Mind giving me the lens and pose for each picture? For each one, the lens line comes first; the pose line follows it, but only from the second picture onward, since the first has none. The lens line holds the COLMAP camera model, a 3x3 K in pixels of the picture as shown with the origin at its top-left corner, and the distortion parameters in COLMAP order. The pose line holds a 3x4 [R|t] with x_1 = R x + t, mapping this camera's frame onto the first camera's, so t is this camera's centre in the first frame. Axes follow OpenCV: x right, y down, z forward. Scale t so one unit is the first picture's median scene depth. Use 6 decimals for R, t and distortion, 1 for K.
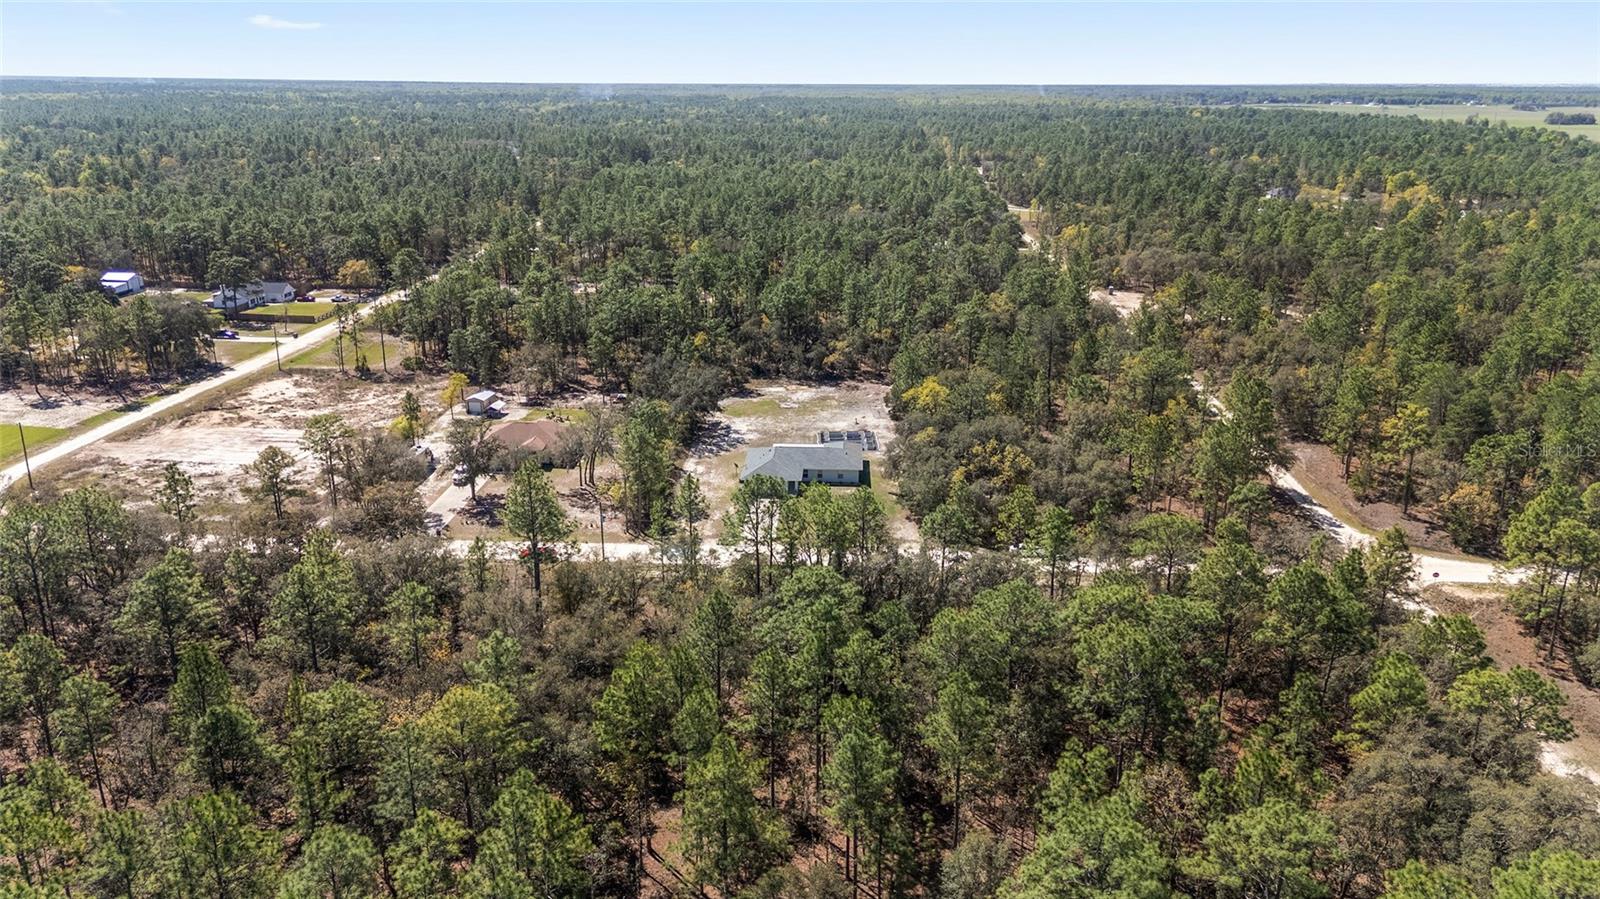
lens RADIAL K [[1189.5, 0, 800.0], [0, 1189.5, 449.5], [0, 0, 1]] dist [0.057963, -0.075540]
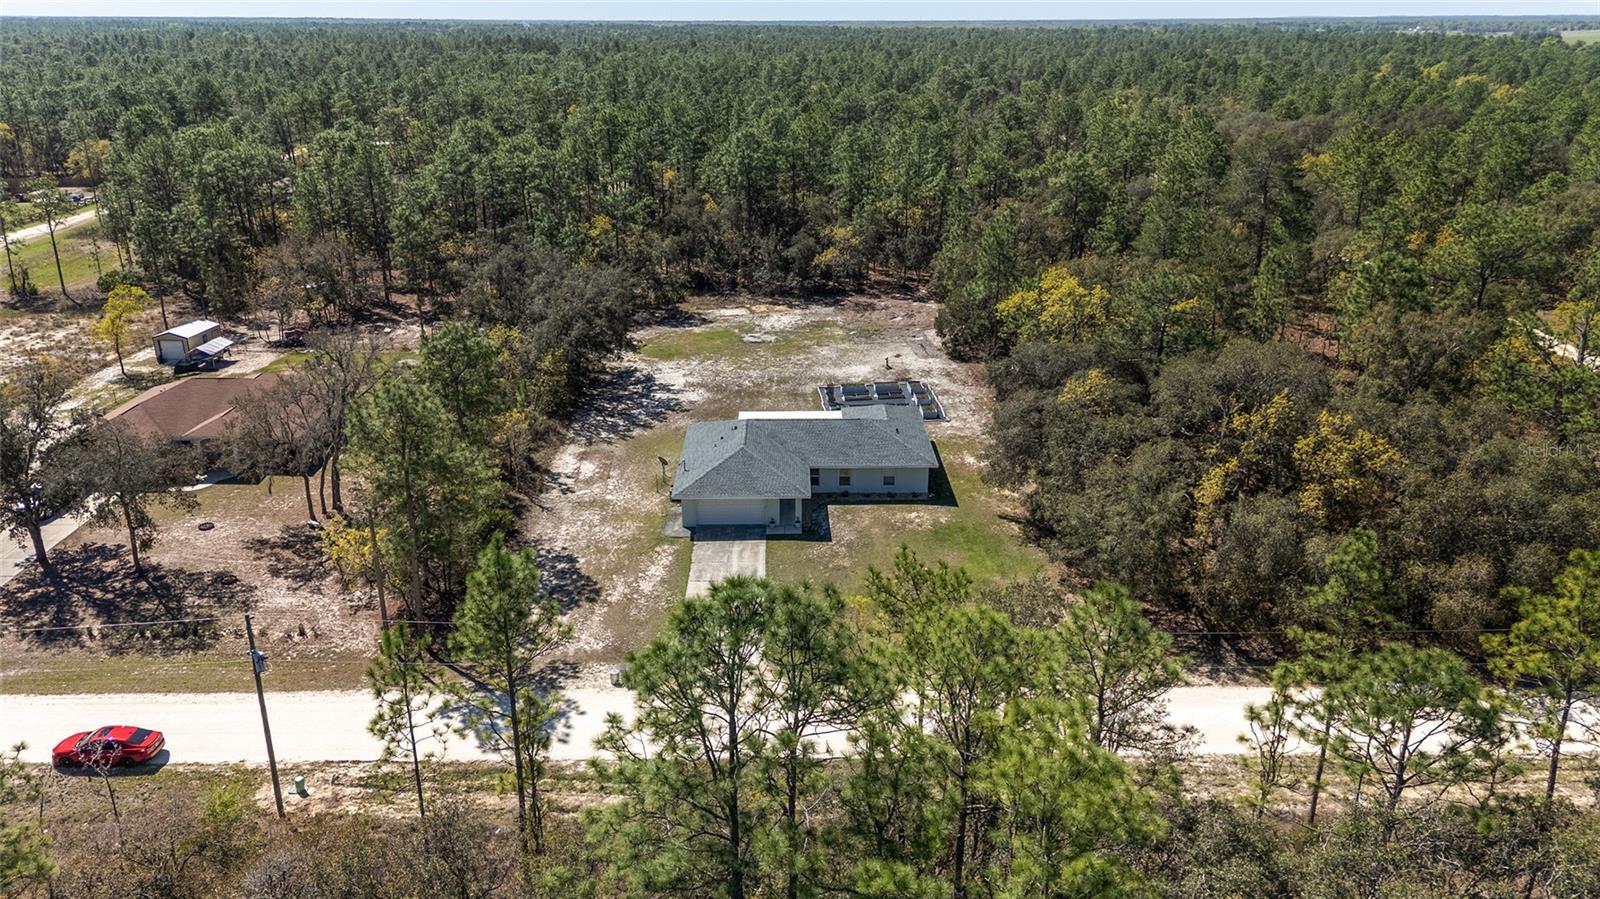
lens RADIAL K [[1189.5, 0, 800.0], [0, 1189.5, 449.5], [0, 0, 1]] dist [0.057963, -0.075540]
pose [[0.998396, -0.022865, 0.051785, -0.019950], [0.020597, 0.998823, 0.043921, -0.008771], [-0.052728, -0.042784, 0.997692, 0.436626]]
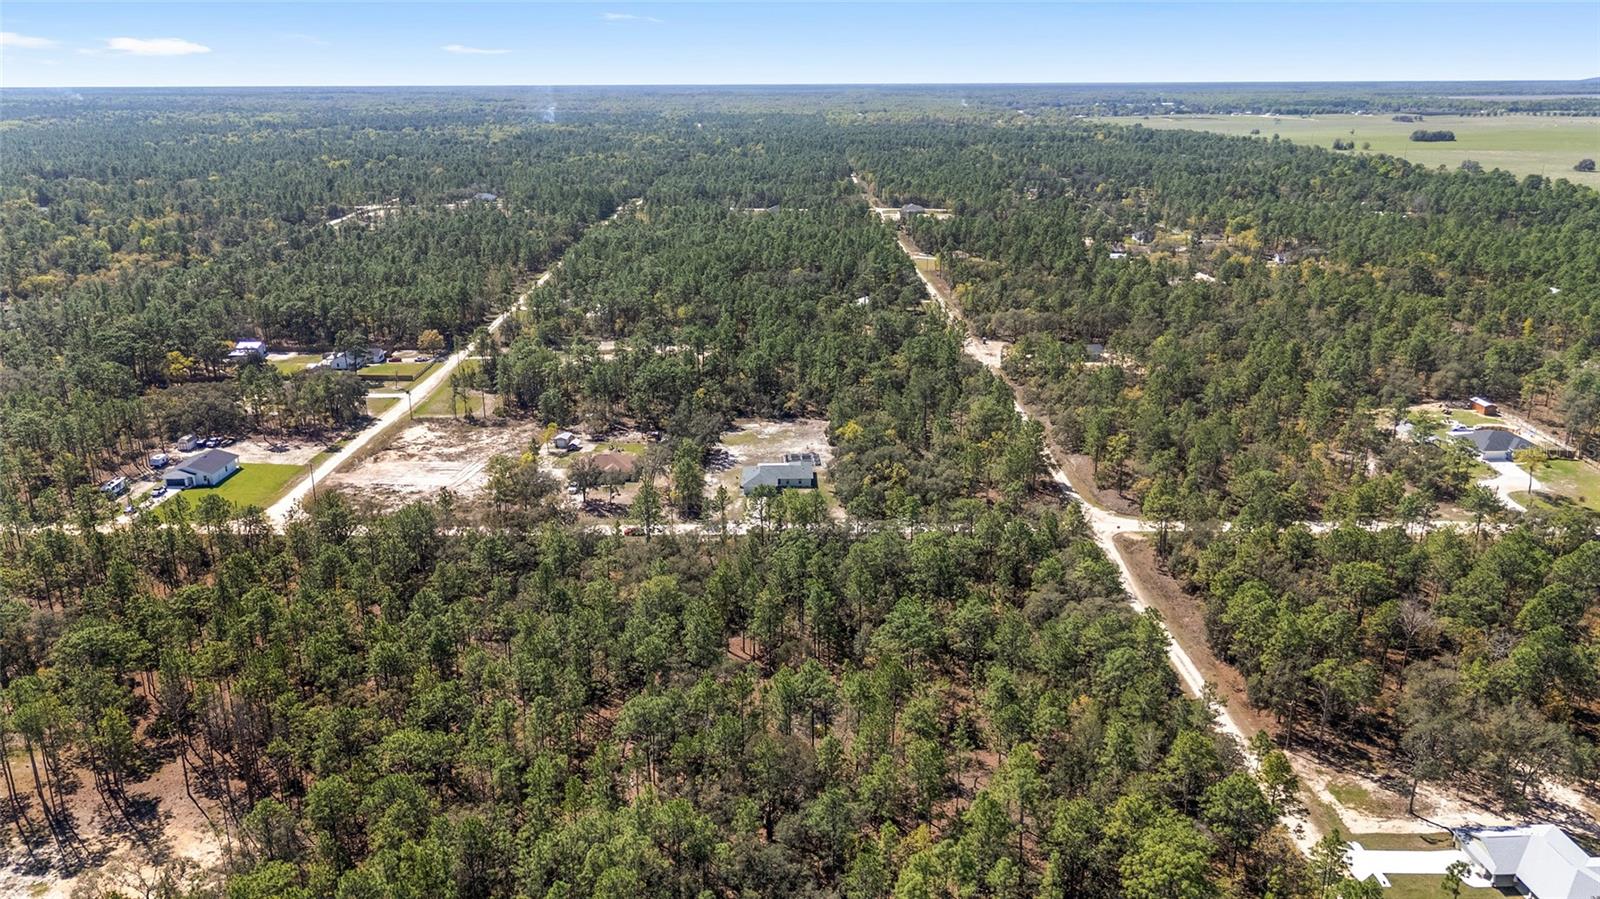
lens RADIAL K [[1189.5, 0, 800.0], [0, 1189.5, 449.5], [0, 0, 1]] dist [0.057963, -0.075540]
pose [[0.998356, -0.026413, 0.050872, -0.040570], [0.026360, 0.999651, 0.001711, -0.021772], [-0.050900, -0.000368, 0.998704, -0.548463]]
